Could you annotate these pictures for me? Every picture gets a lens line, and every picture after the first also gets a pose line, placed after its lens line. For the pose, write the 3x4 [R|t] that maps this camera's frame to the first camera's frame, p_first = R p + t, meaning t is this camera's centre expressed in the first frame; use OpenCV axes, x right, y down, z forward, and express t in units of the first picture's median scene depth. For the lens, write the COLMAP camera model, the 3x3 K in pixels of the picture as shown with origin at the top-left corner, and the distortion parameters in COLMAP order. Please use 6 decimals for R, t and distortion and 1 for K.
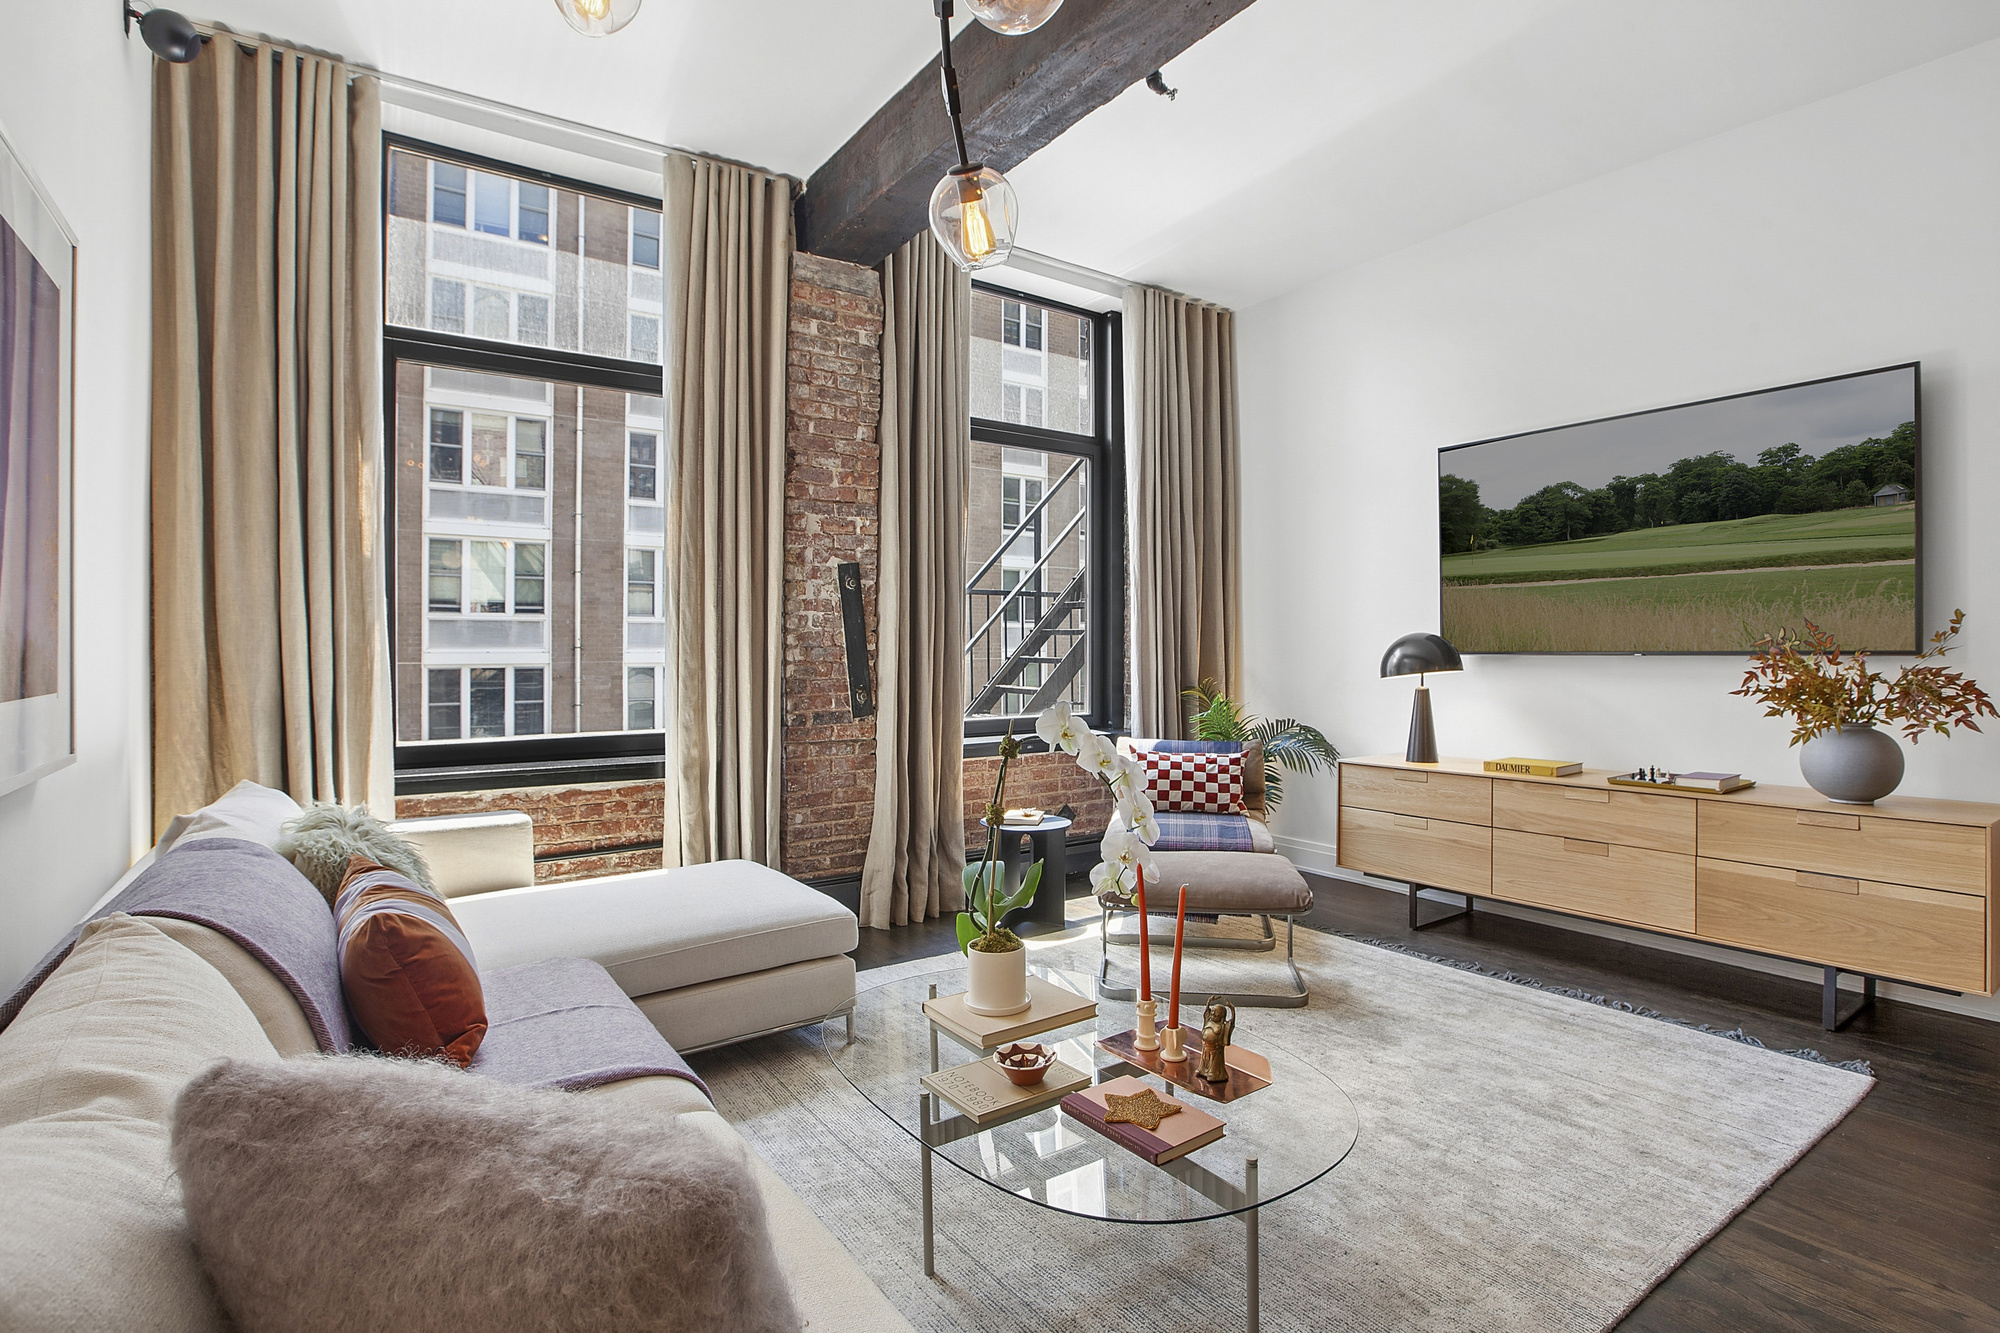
lens RADIAL K [[992.5, 0, 1019.2], [0, 992.5, 655.5], [0, 0, 1]] dist [-0.022073, 0.000093]
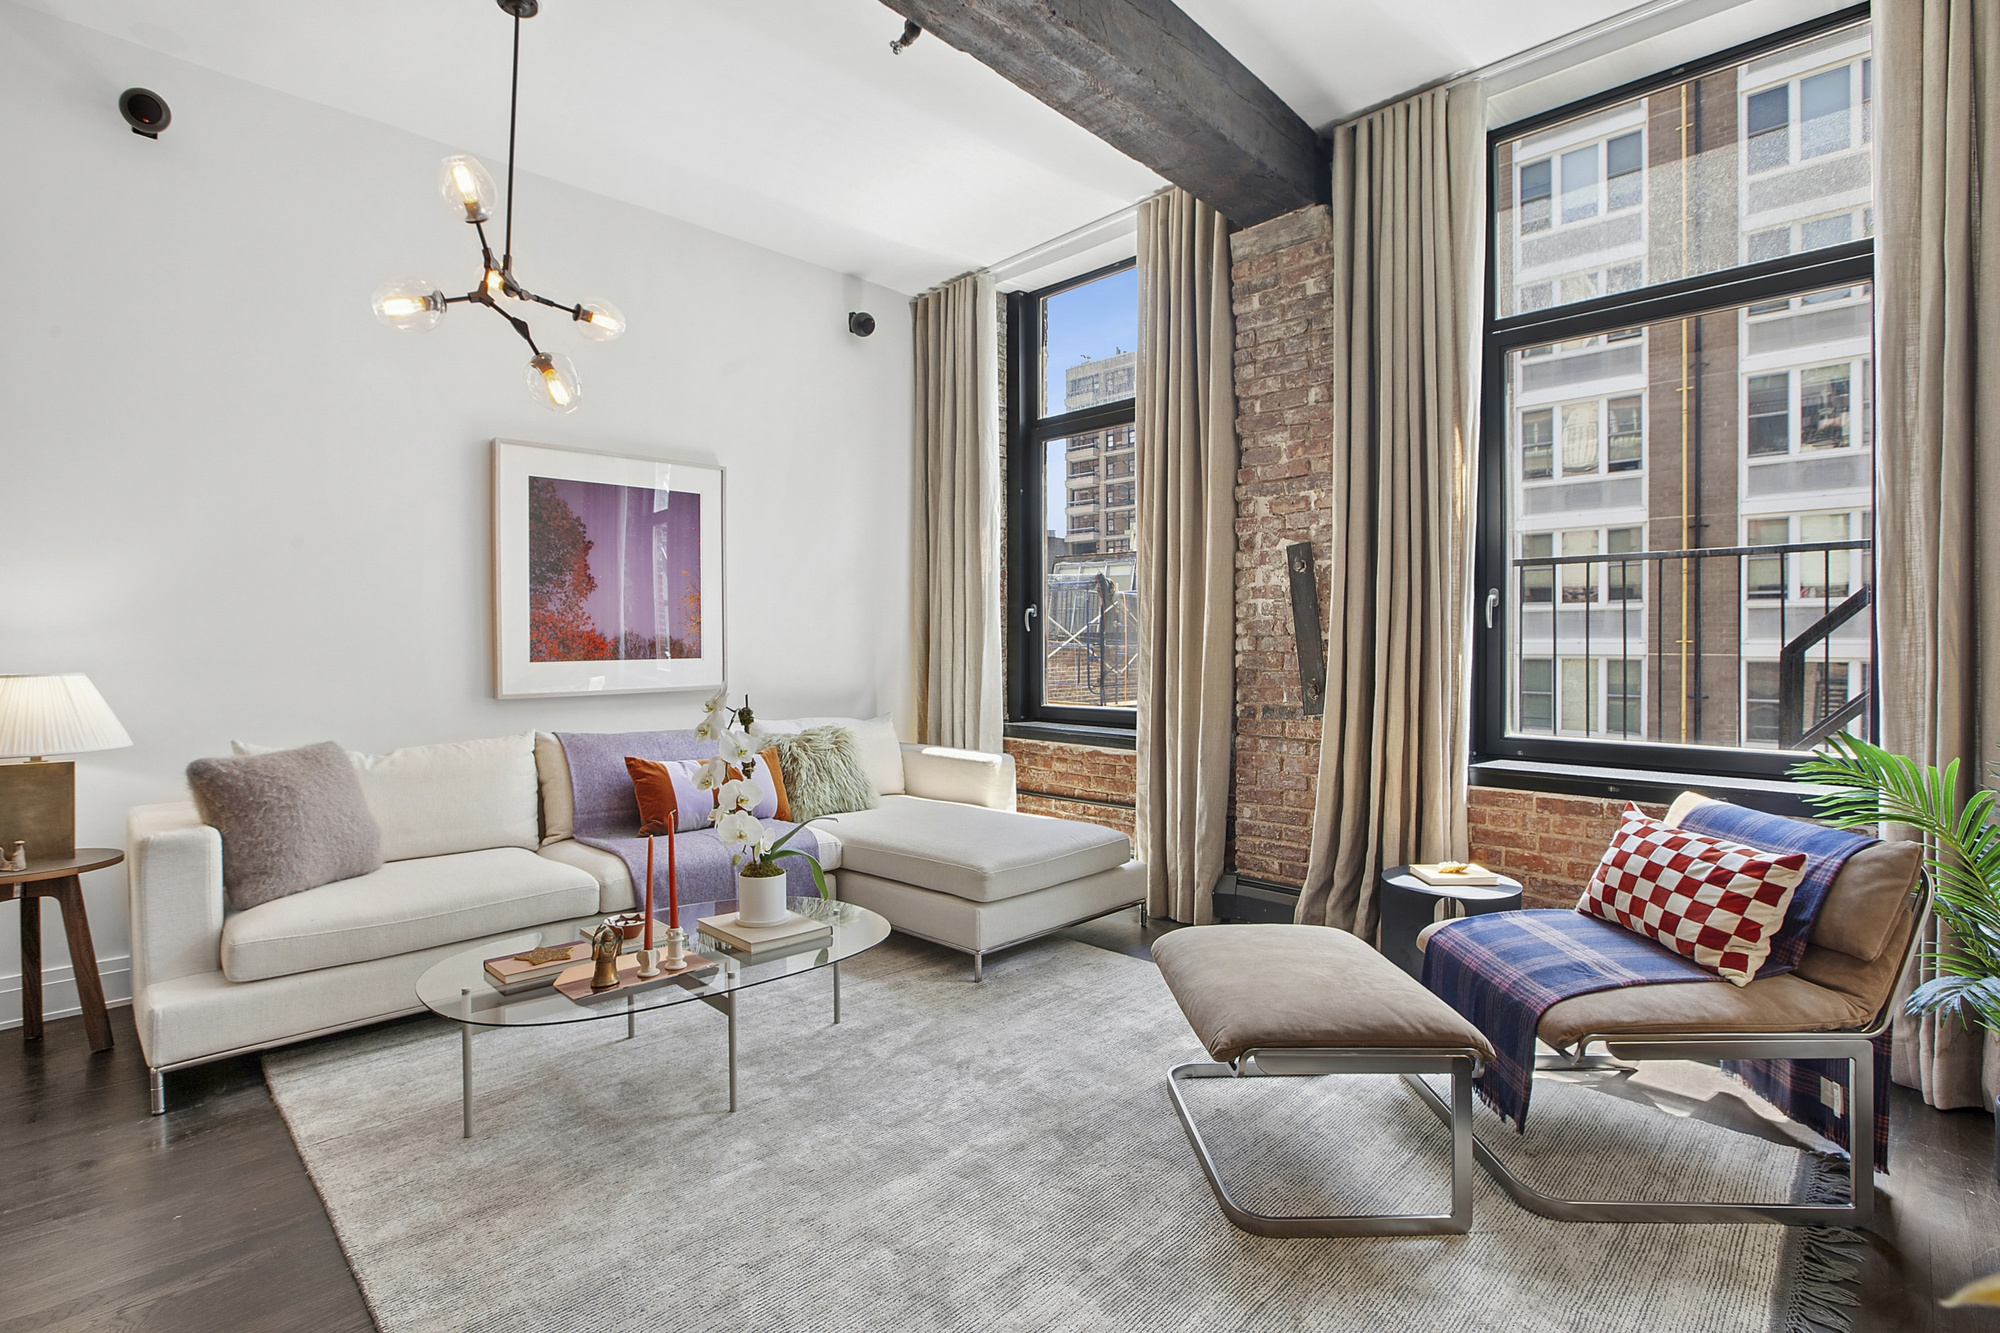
lens RADIAL K [[992.5, 0, 1019.2], [0, 992.5, 655.5], [0, 0, 1]] dist [-0.022073, 0.000093]
pose [[0.156634, 0.015522, -0.987535, 0.691535], [-0.006710, 0.999870, 0.014652, -0.002663], [0.987634, 0.004331, 0.156718, 0.615684]]
